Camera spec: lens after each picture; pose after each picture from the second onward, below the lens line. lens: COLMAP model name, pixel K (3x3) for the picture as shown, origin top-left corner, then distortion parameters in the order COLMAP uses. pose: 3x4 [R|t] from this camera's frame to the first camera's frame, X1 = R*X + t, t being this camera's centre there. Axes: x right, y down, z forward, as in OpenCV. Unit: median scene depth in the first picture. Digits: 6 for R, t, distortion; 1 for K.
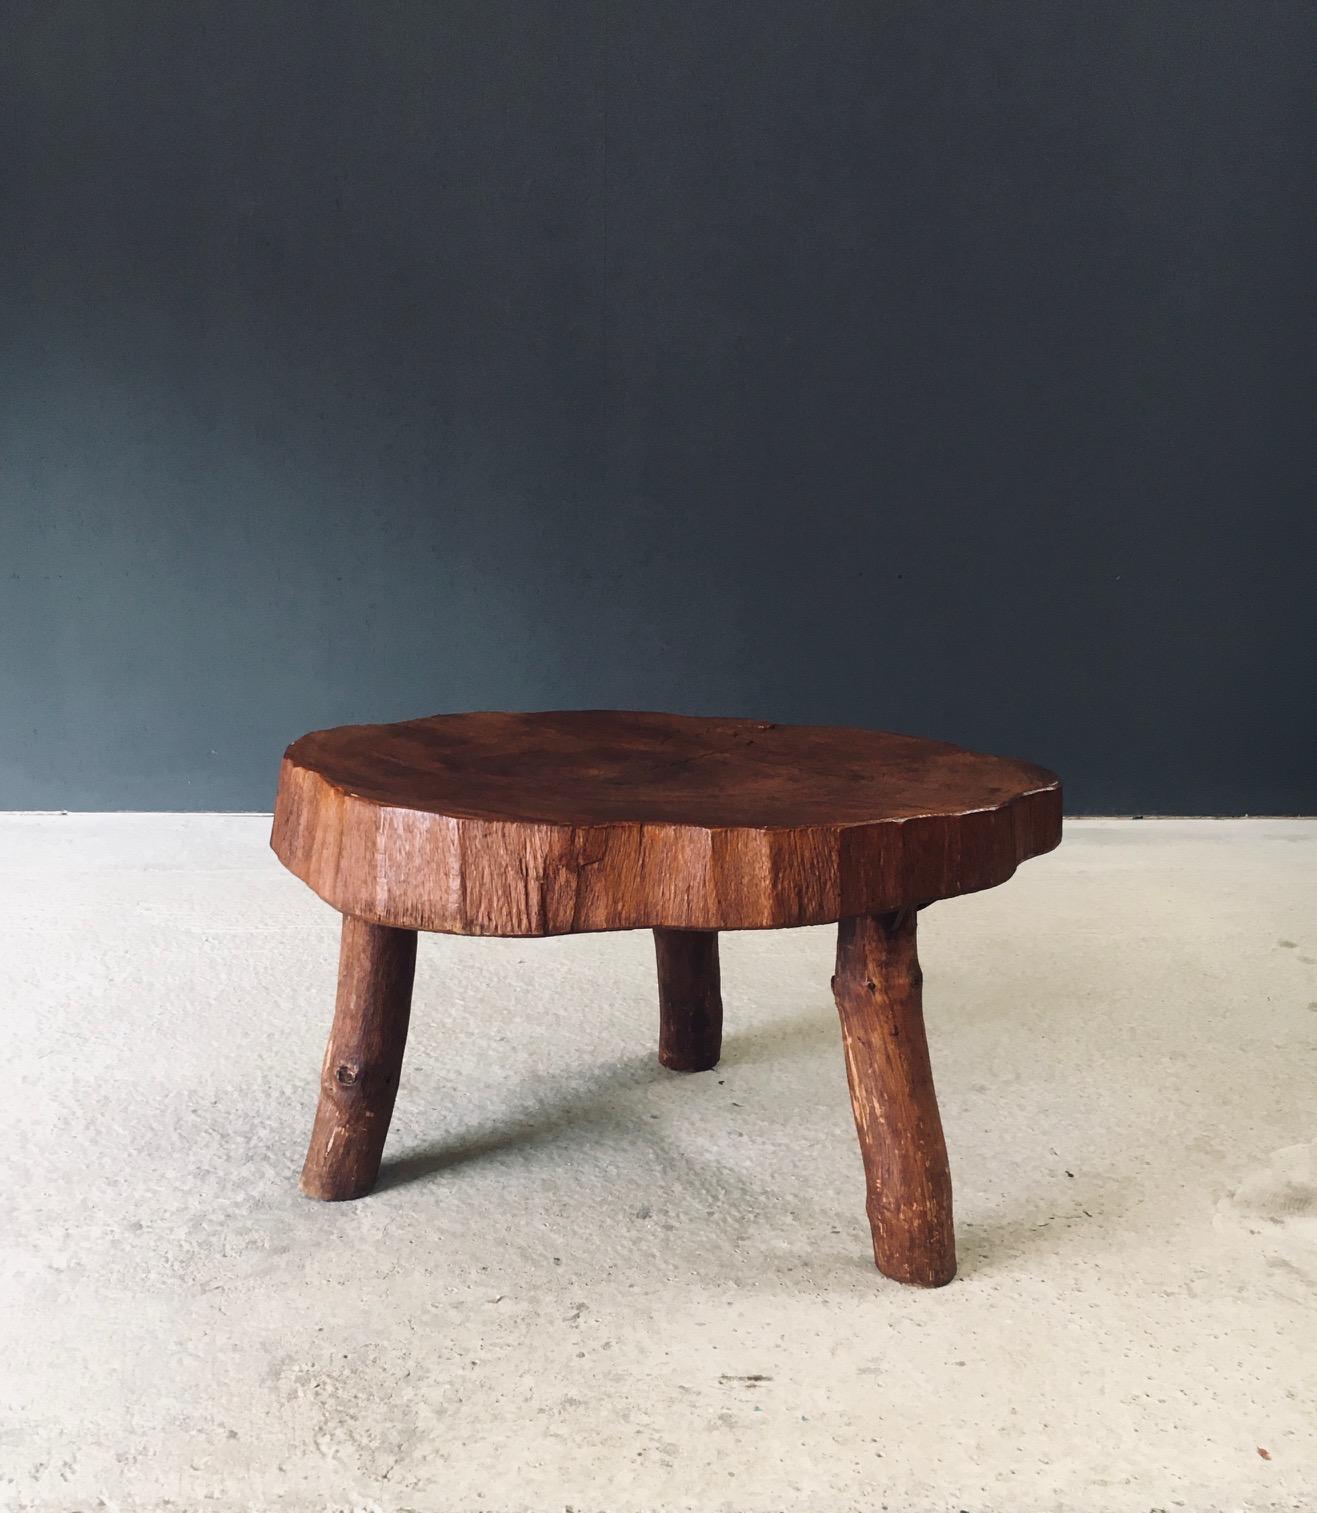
lens RADIAL K [[1733.4, 0, 597.6], [0, 1733.4, 810.2], [0, 0, 1]] dist [0.076017, 0.000000]
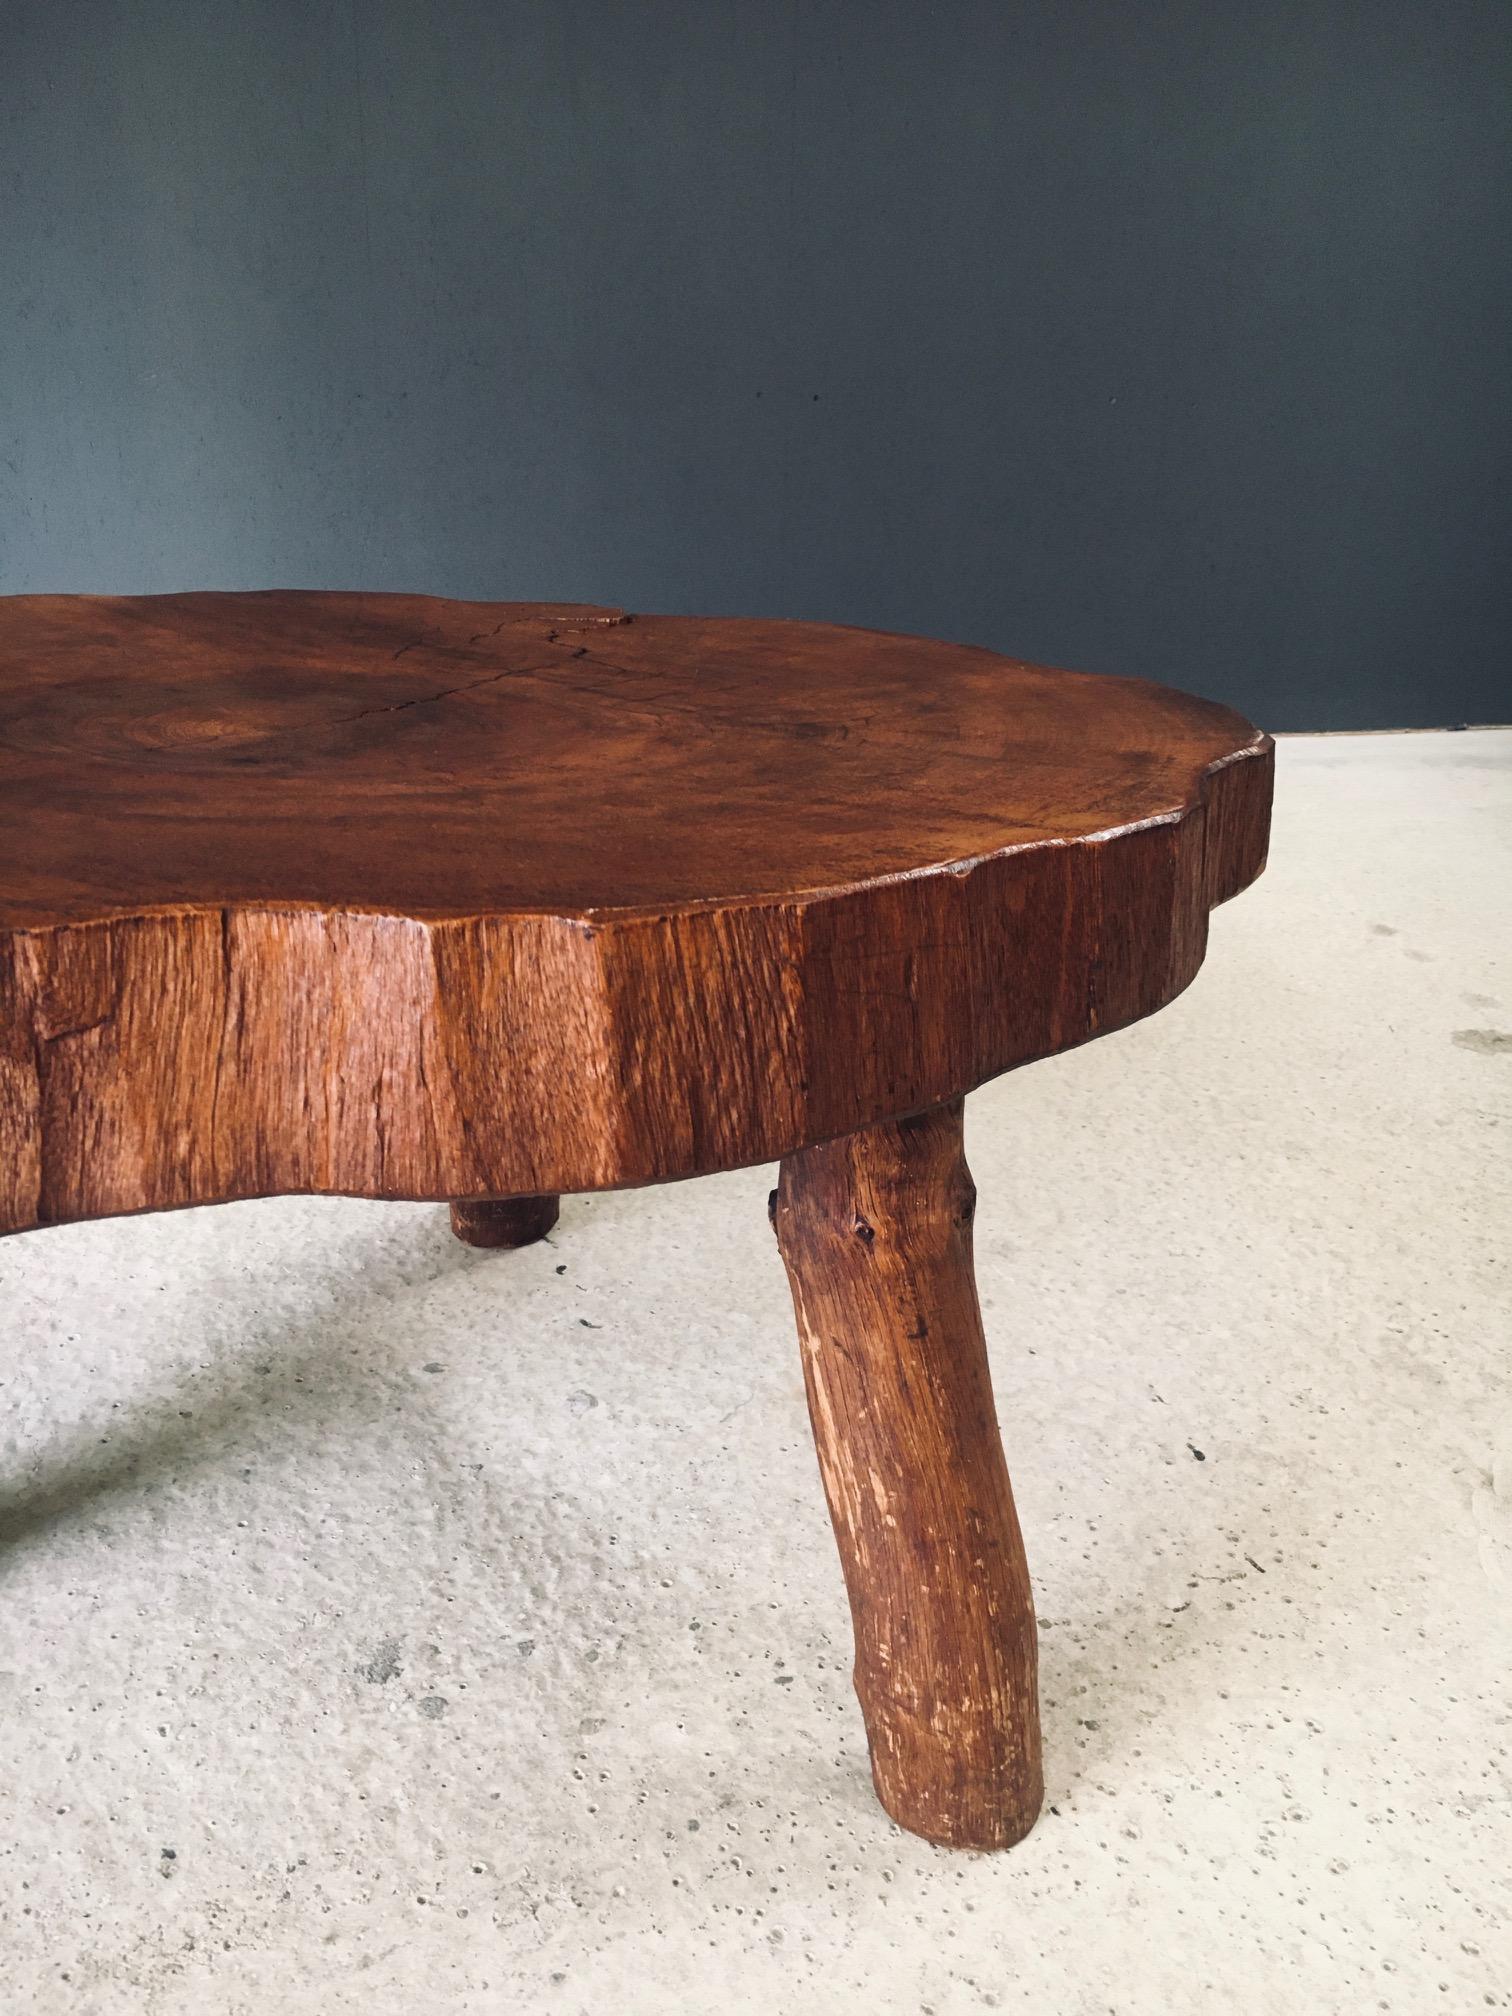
lens RADIAL K [[1711.8, 0, 753.4], [0, 1711.8, 1015.1], [0, 0, 1]] dist [0.082980, -0.122370]
pose [[0.987398, -0.050674, 0.149923, 0.065173], [0.023982, 0.984320, 0.174754, -0.024162], [-0.156427, -0.168957, 0.973131, 0.562110]]
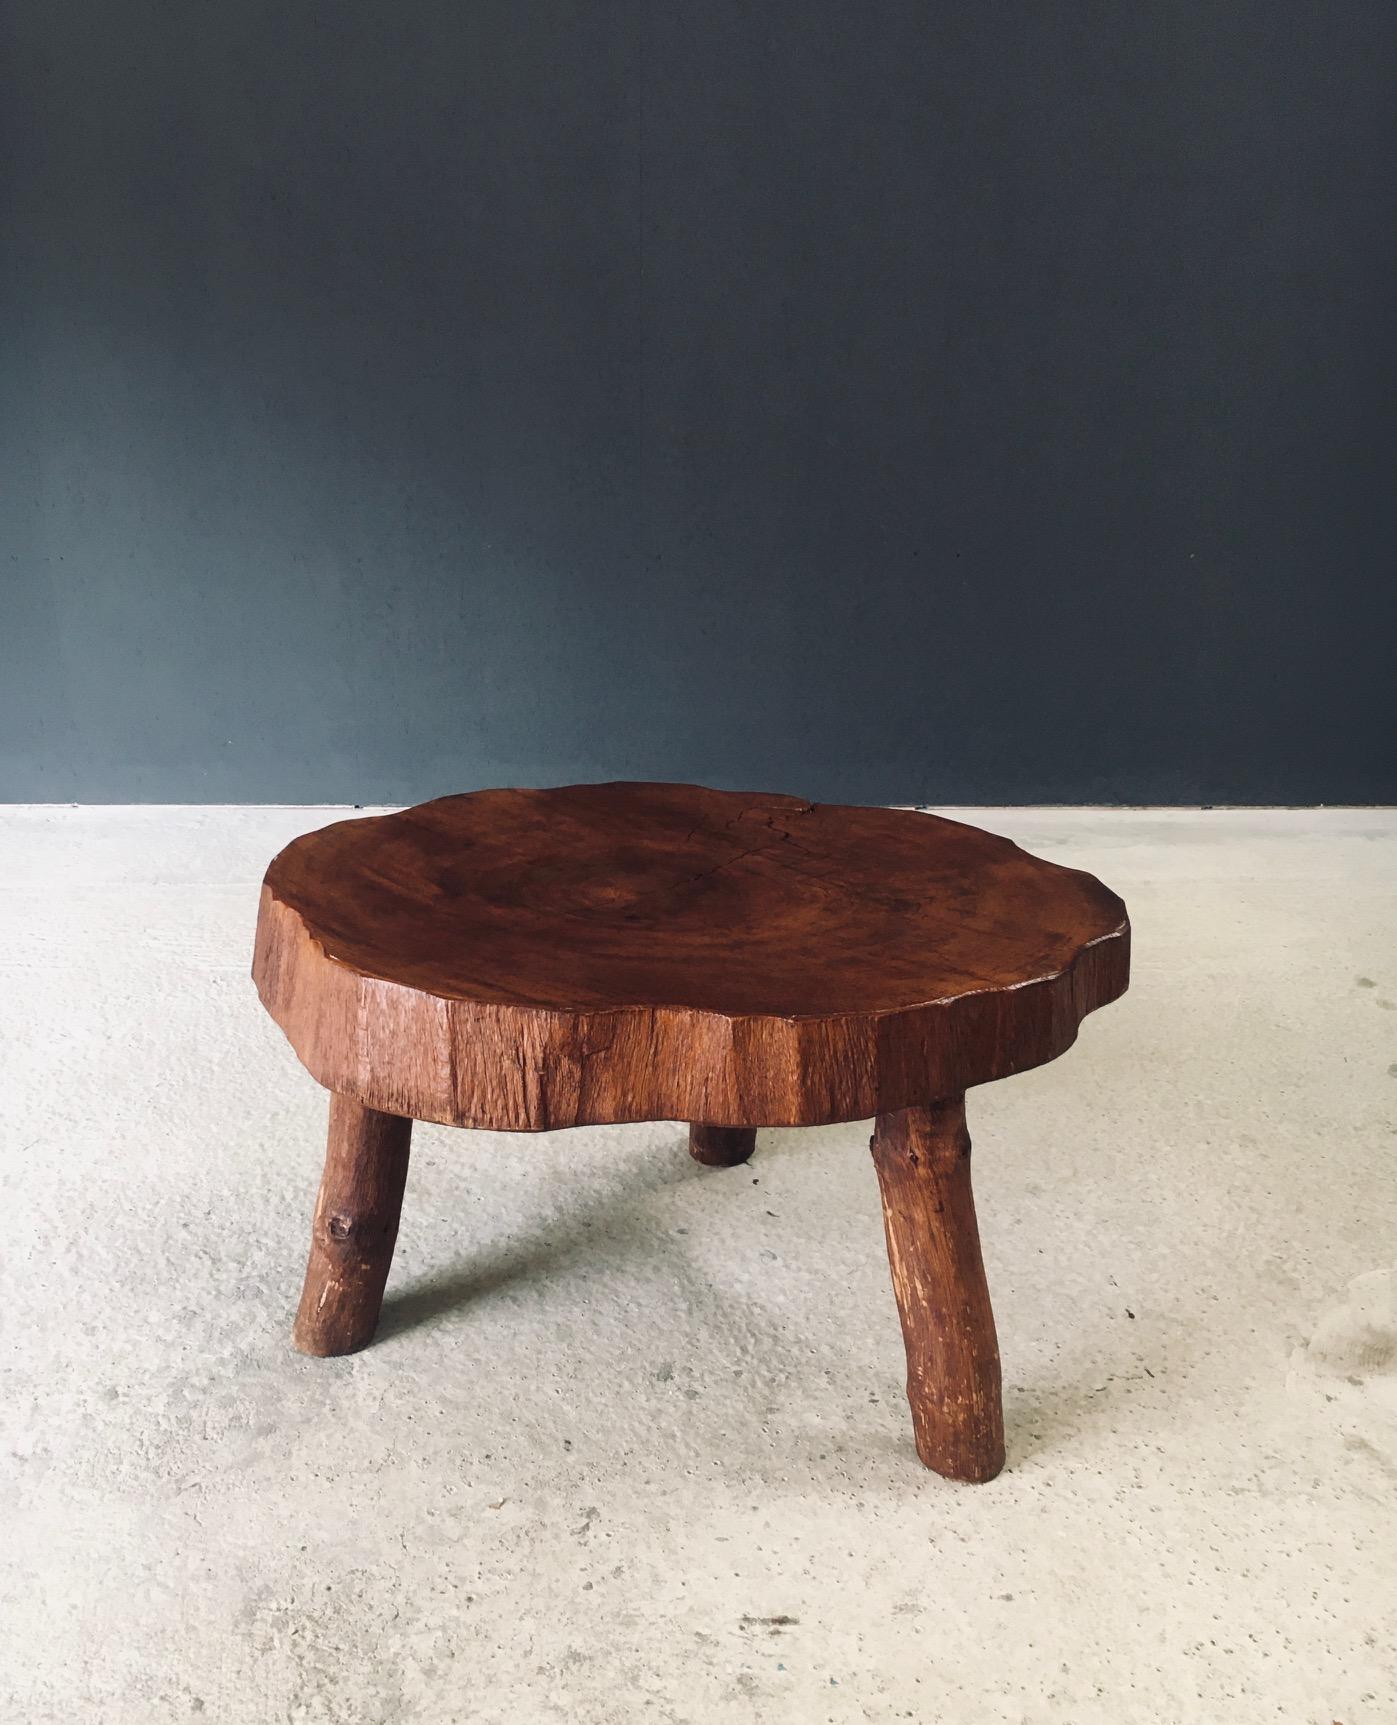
lens RADIAL K [[1735.9, 0, 645.0], [0, 1735.9, 811.8], [0, 0, 1]] dist [0.056542, 0.000000]
pose [[0.999965, -0.002372, -0.007989, 0.024318], [0.003017, 0.996653, 0.081697, -0.141192], [0.007768, -0.081718, 0.996625, 0.108180]]
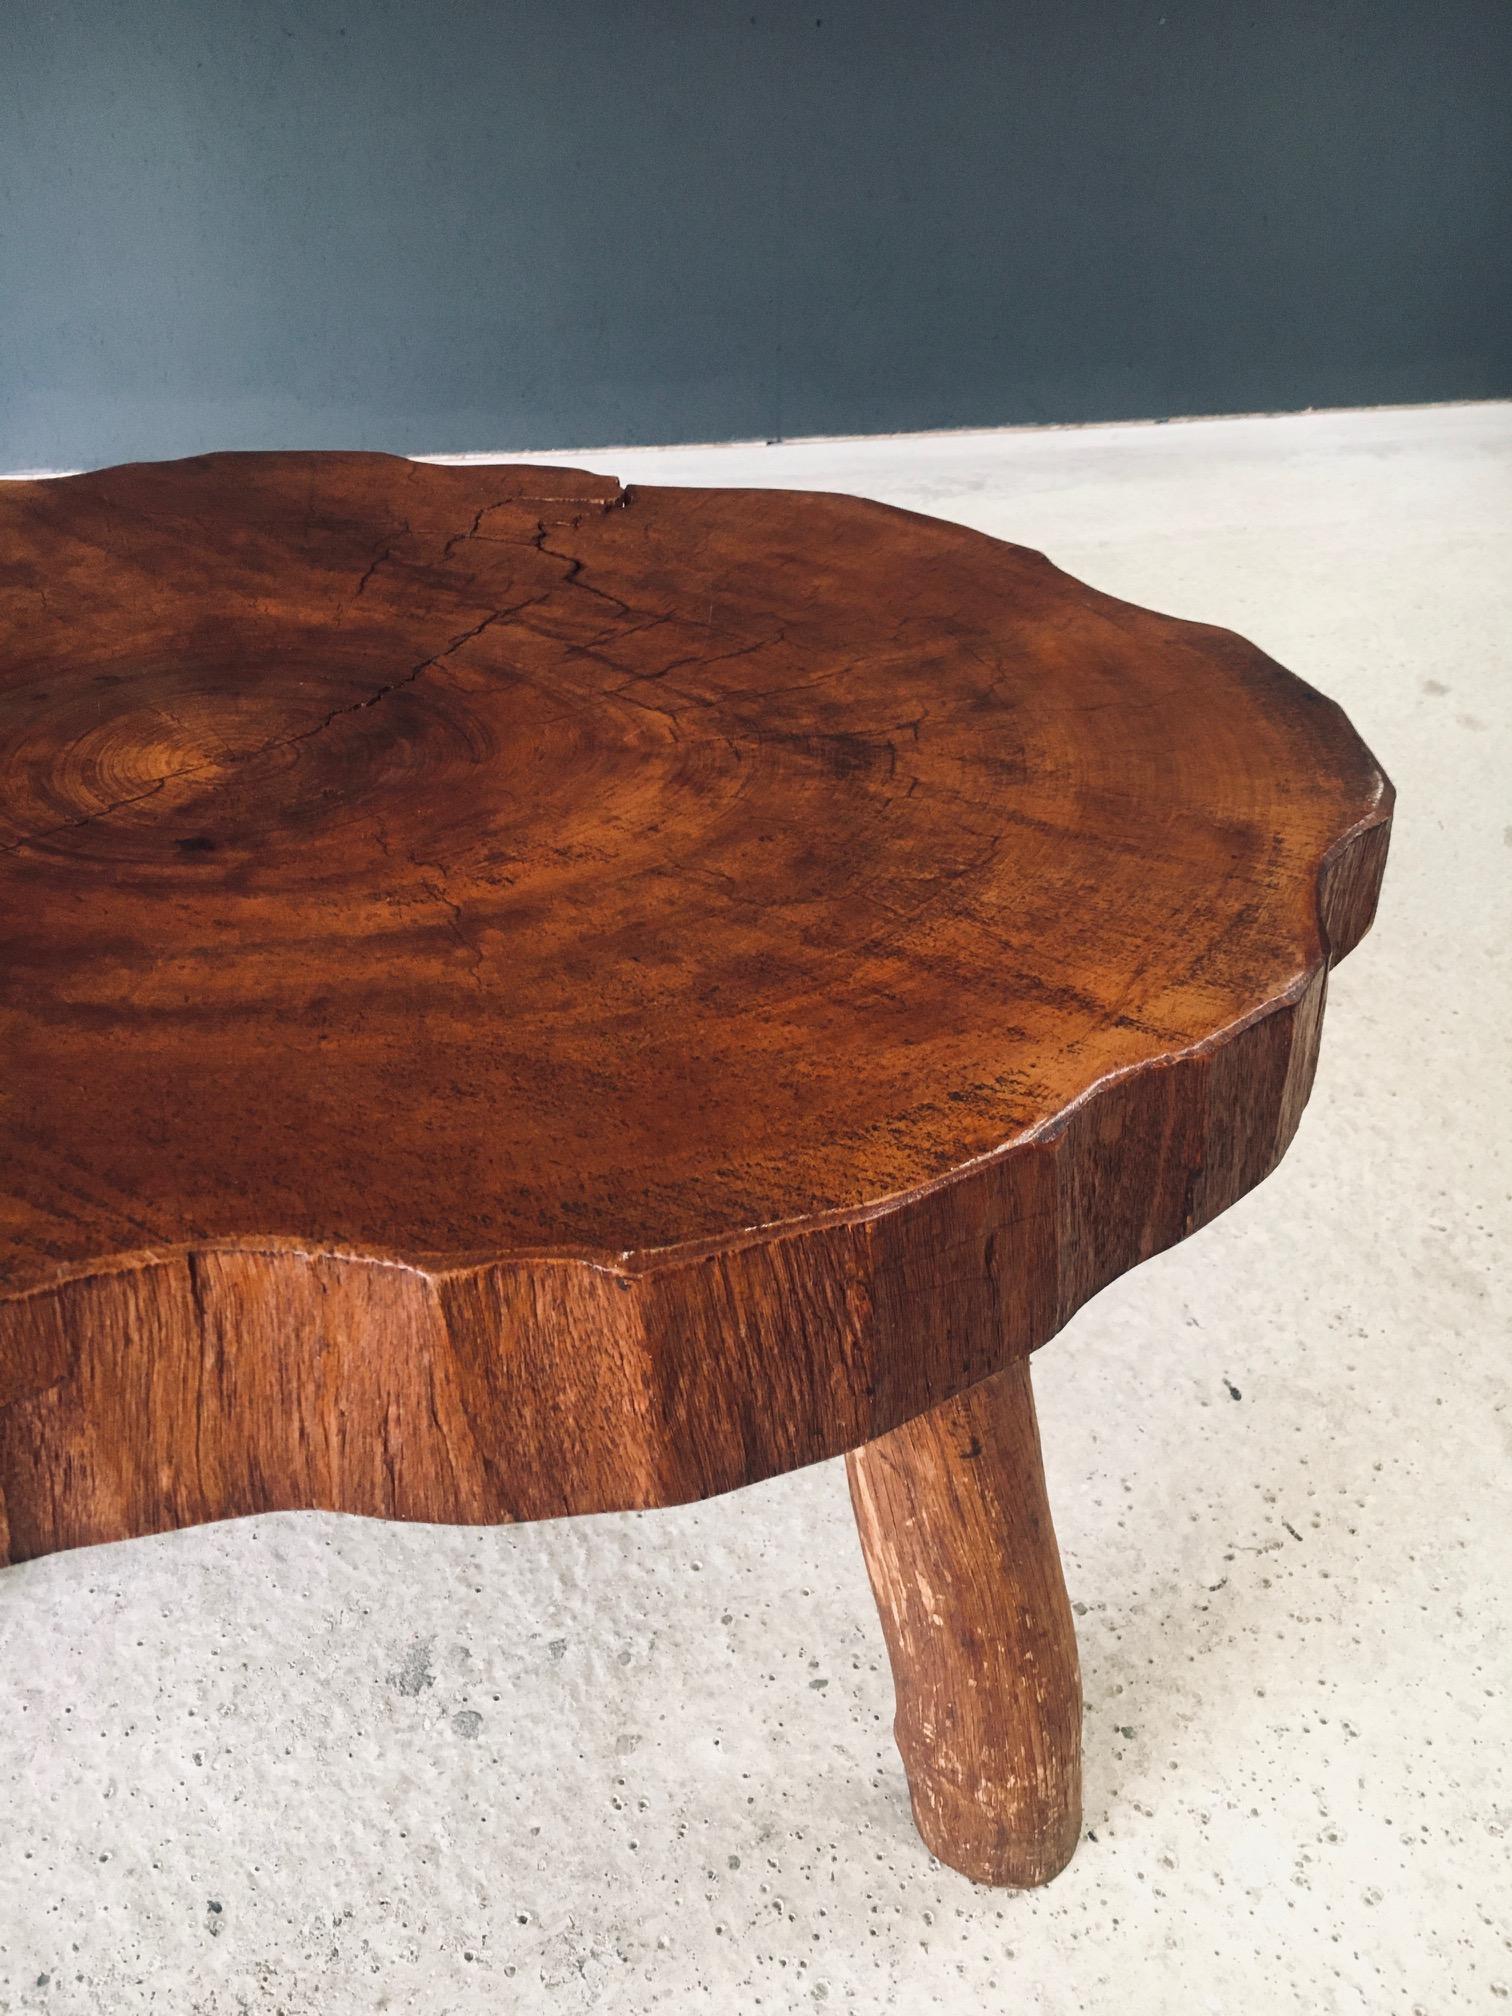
lens RADIAL K [[1711.8, 0, 751.6], [0, 1711.8, 1003.6], [0, 0, 1]] dist [0.082980, -0.122370]
pose [[0.985662, -0.096112, 0.138683, 0.069680], [0.033551, 0.917139, 0.397154, -0.120550], [-0.165362, -0.386807, 0.907213, 0.639147]]
